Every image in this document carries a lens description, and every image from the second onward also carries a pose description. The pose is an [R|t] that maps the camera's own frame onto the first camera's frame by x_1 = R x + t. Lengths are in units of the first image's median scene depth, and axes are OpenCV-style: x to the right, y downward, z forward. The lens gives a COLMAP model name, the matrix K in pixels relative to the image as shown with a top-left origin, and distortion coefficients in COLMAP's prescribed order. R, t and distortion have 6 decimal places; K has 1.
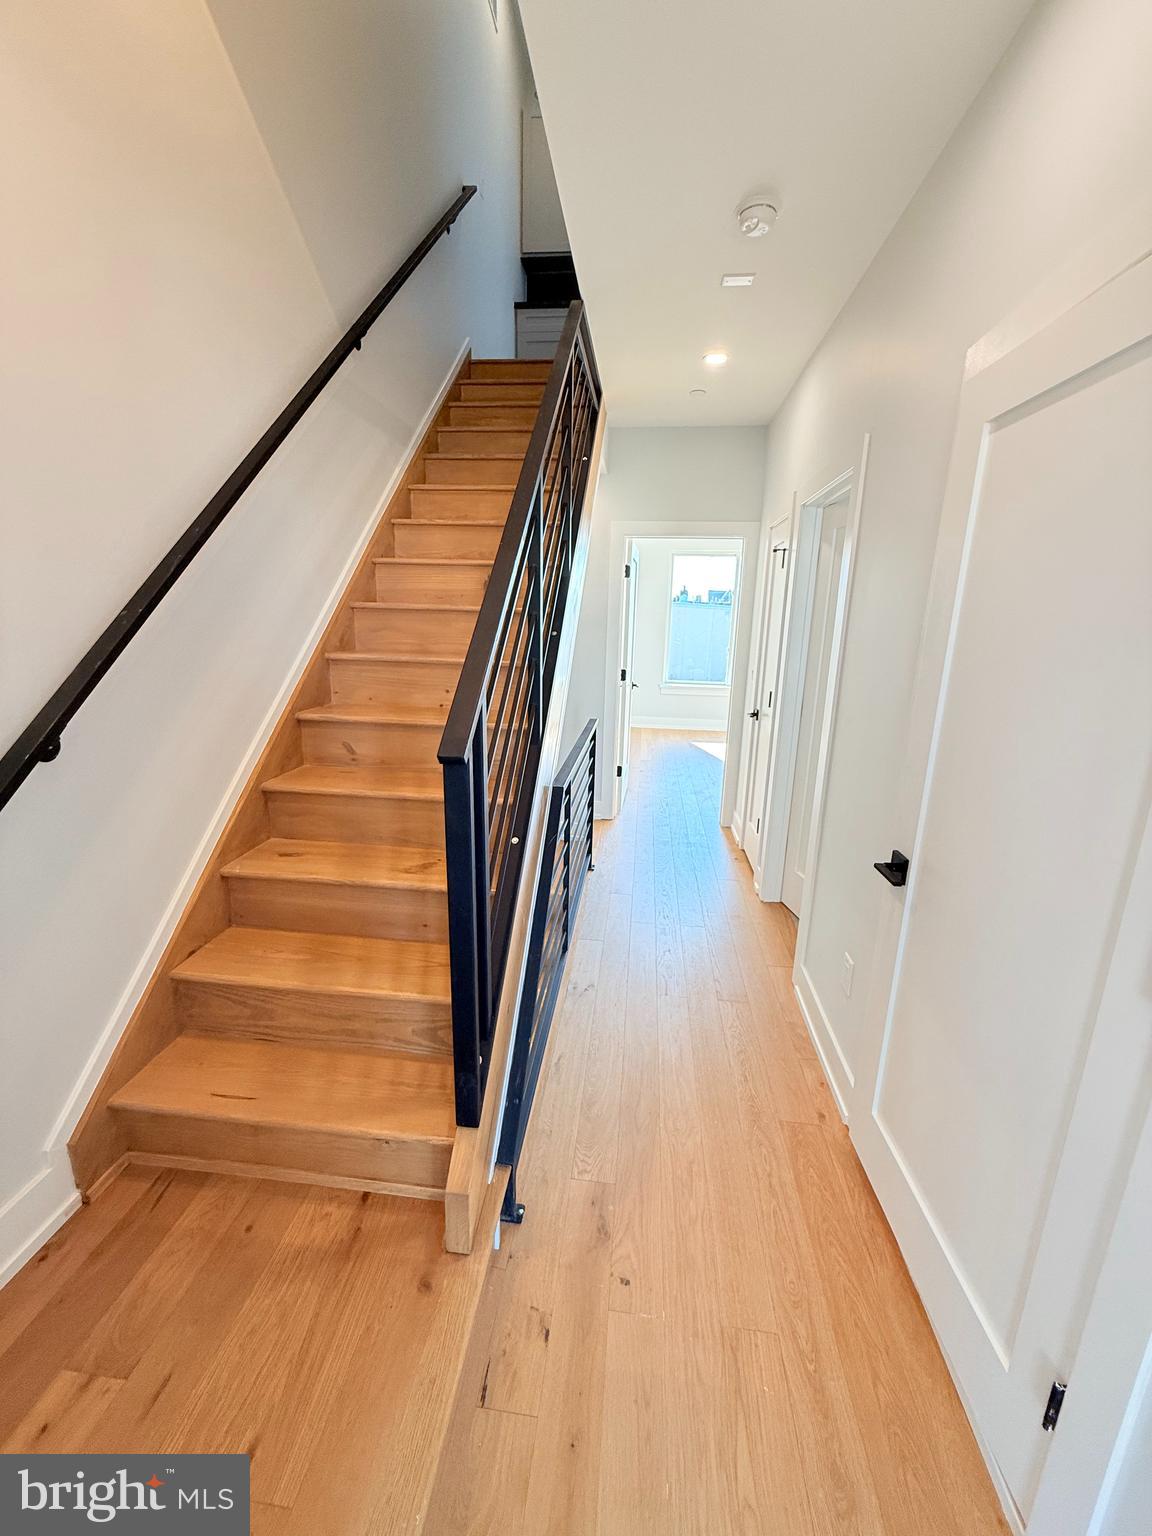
lens RADIAL K [[613.2, 0, 579.3], [0, 613.2, 763.5], [0, 0, 1]] dist [-0.000559, -0.000137]
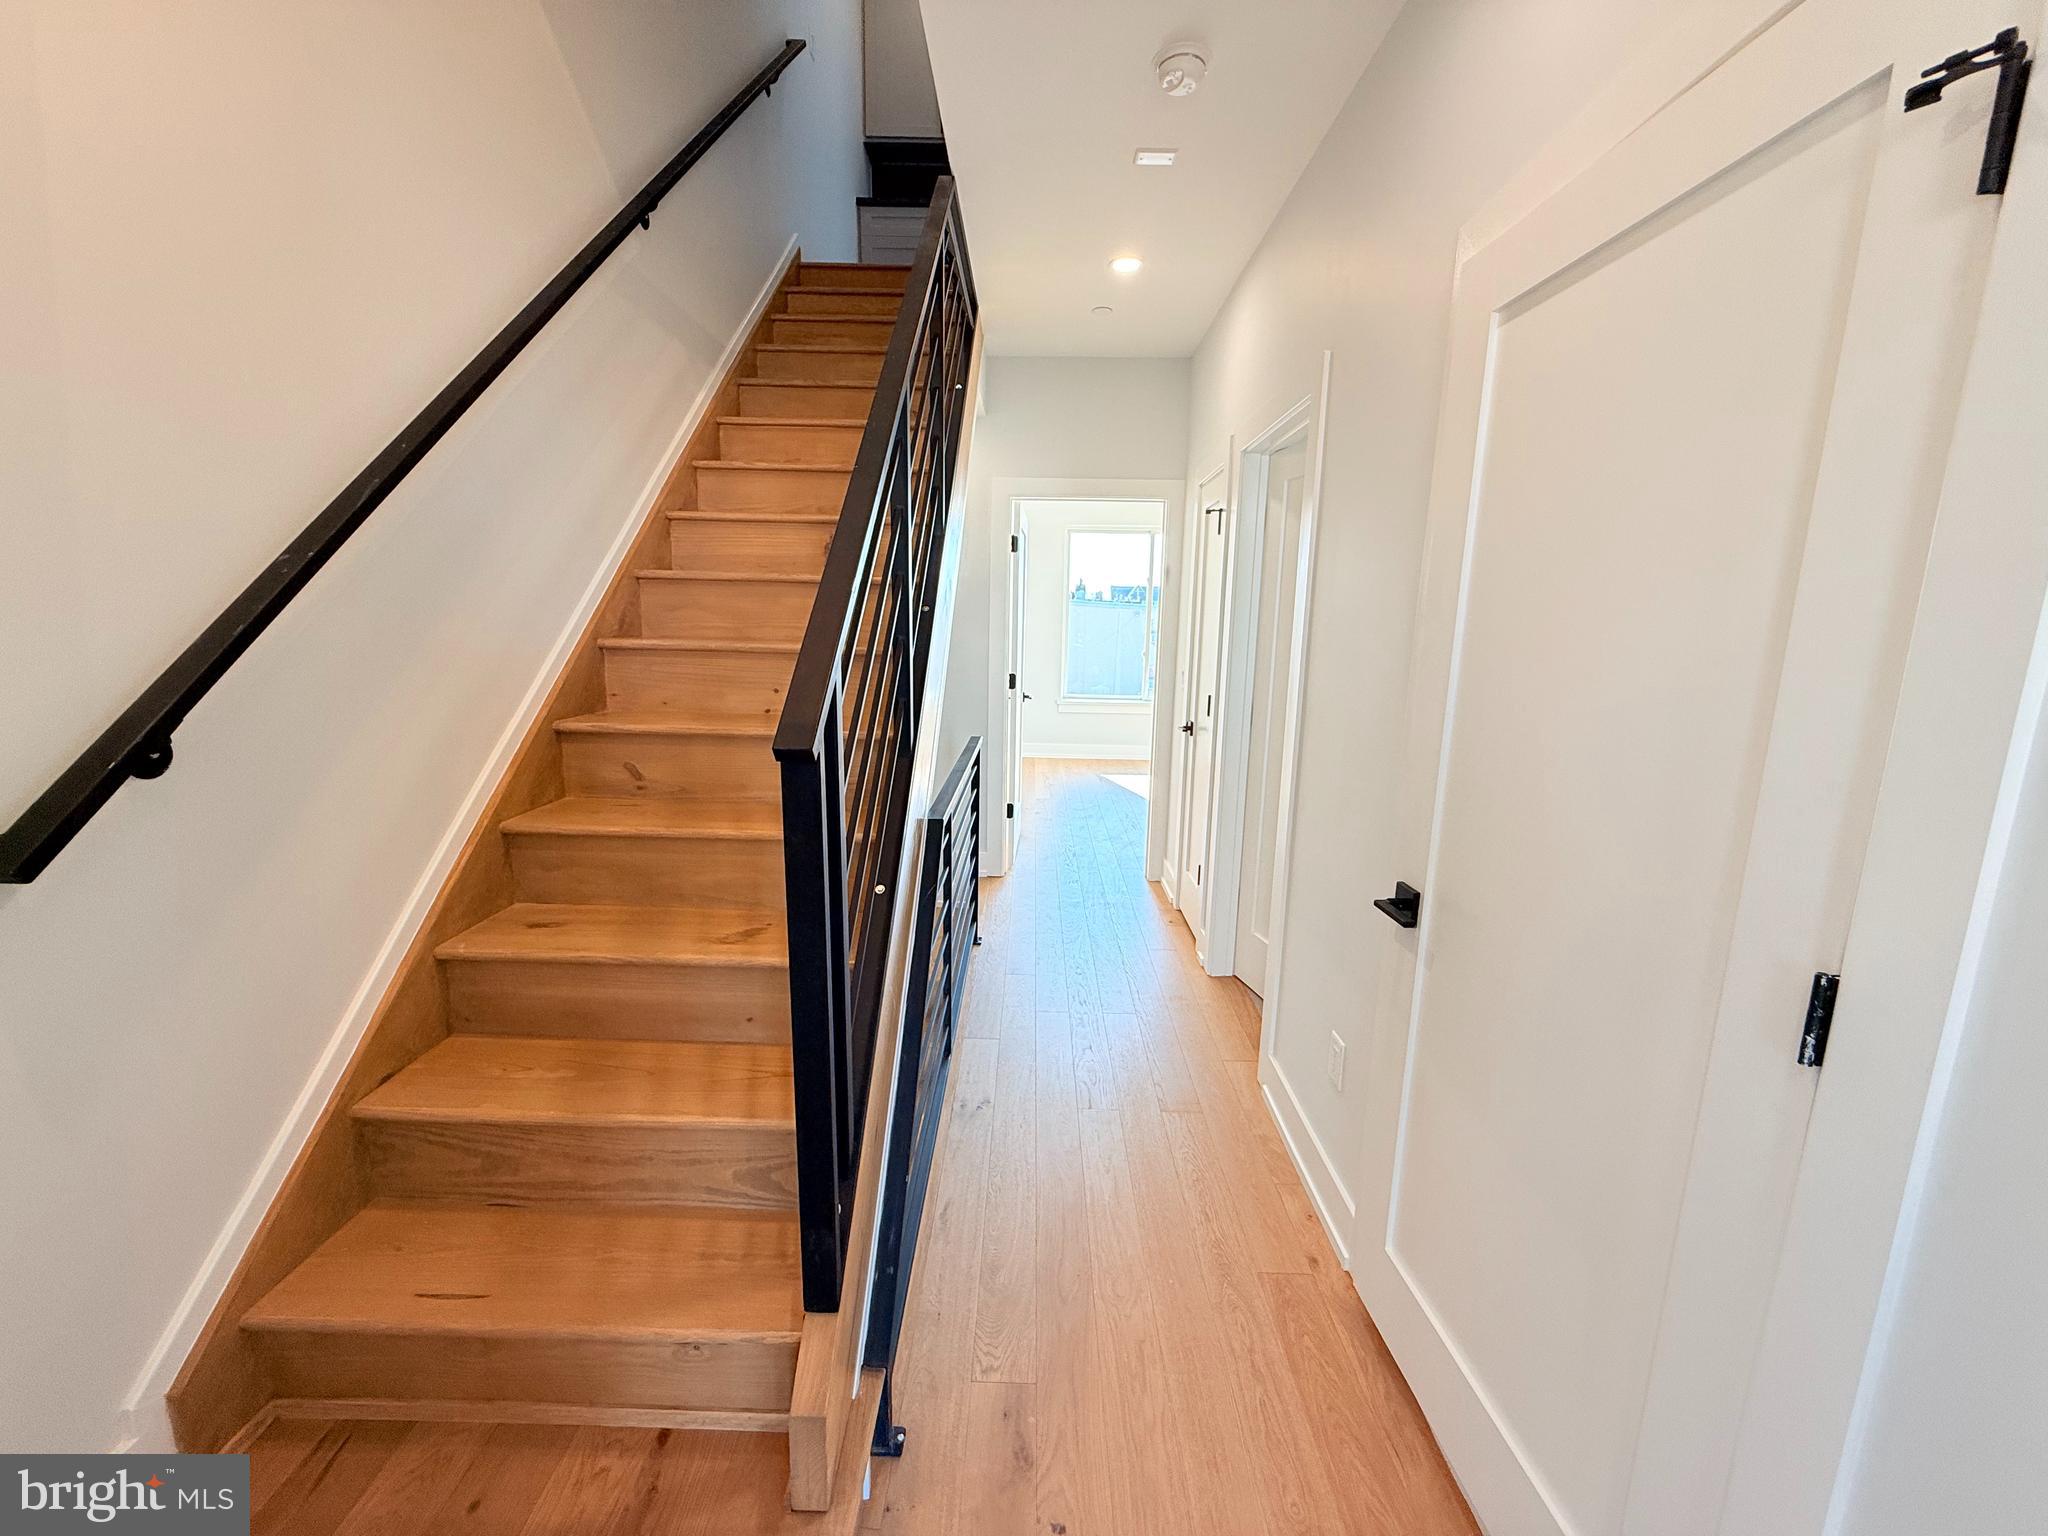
lens RADIAL K [[814.3, 0, 1024.0], [0, 814.3, 768.0], [0, 0, 1]] dist [-0.001592, 0.000456]
pose [[0.995462, -0.021971, 0.092585, -0.023069], [0.026990, 0.998213, -0.053308, 0.038776], [-0.091248, 0.055565, 0.994277, 0.046725]]
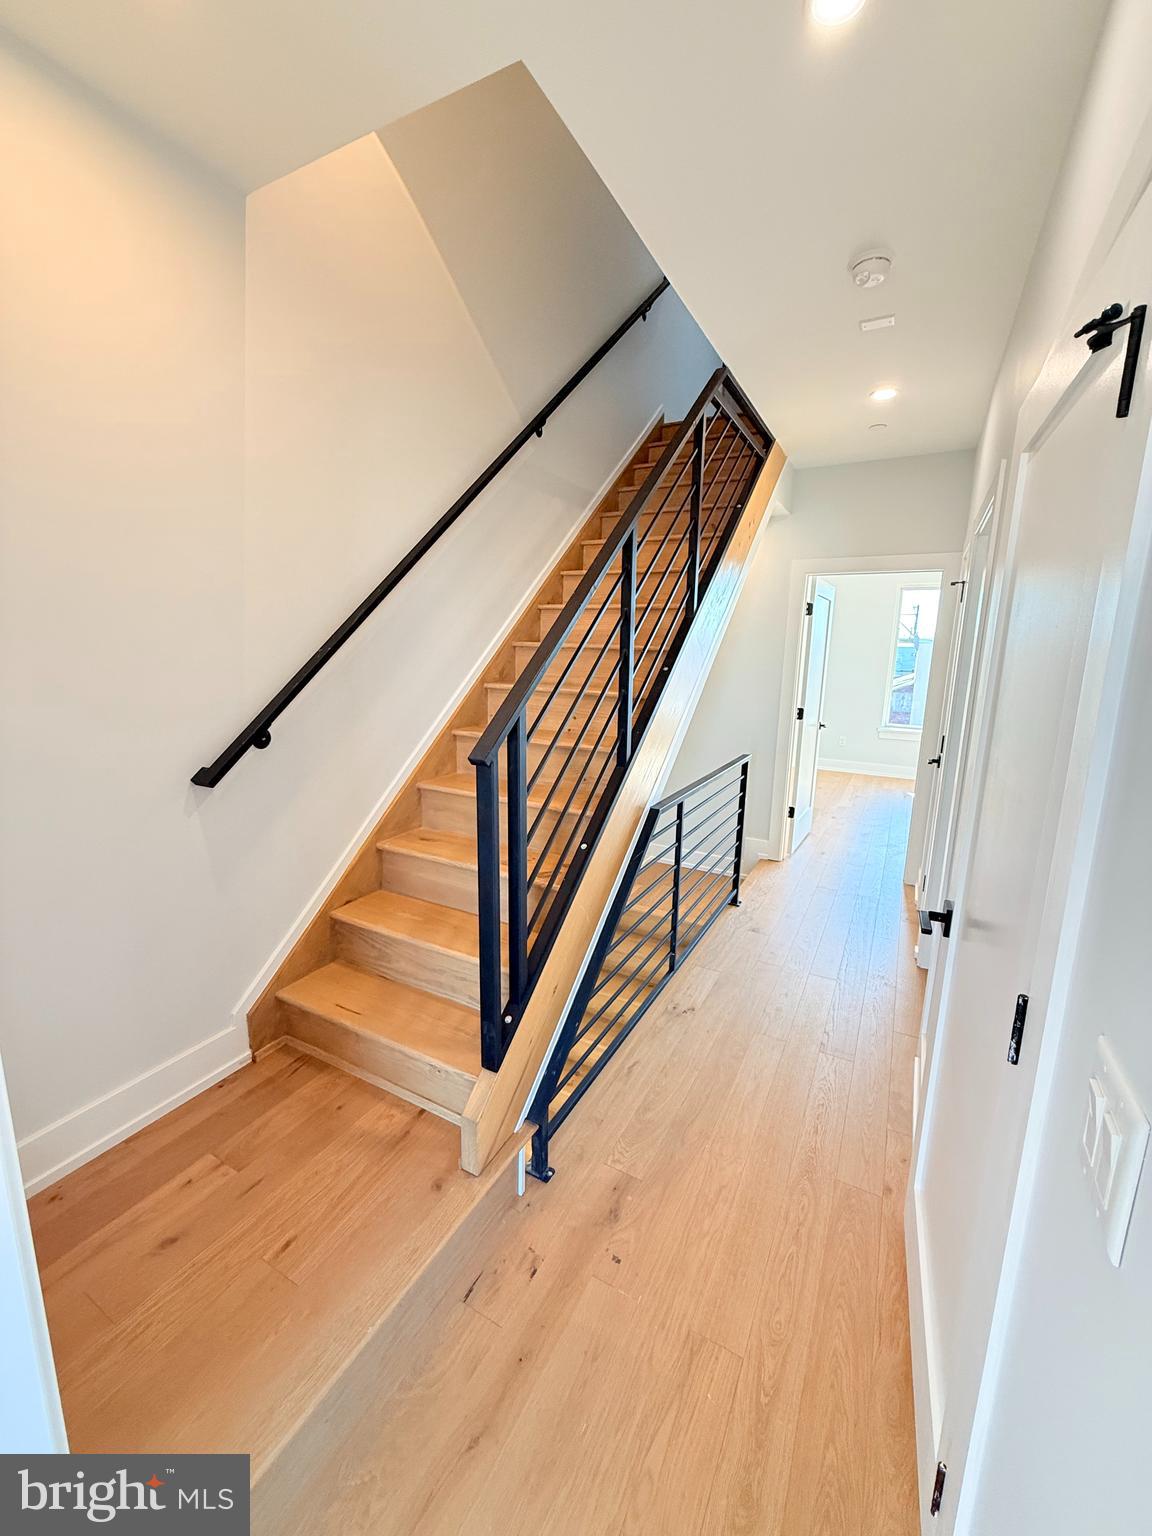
lens RADIAL K [[613.2, 0, 579.3], [0, 613.2, 763.5], [0, 0, 1]] dist [-0.000559, -0.000137]
pose [[0.928131, 0.066008, -0.366354, 0.280538], [-0.087851, 0.995194, -0.043256, 0.020420], [0.361738, 0.072332, 0.929470, -0.074439]]
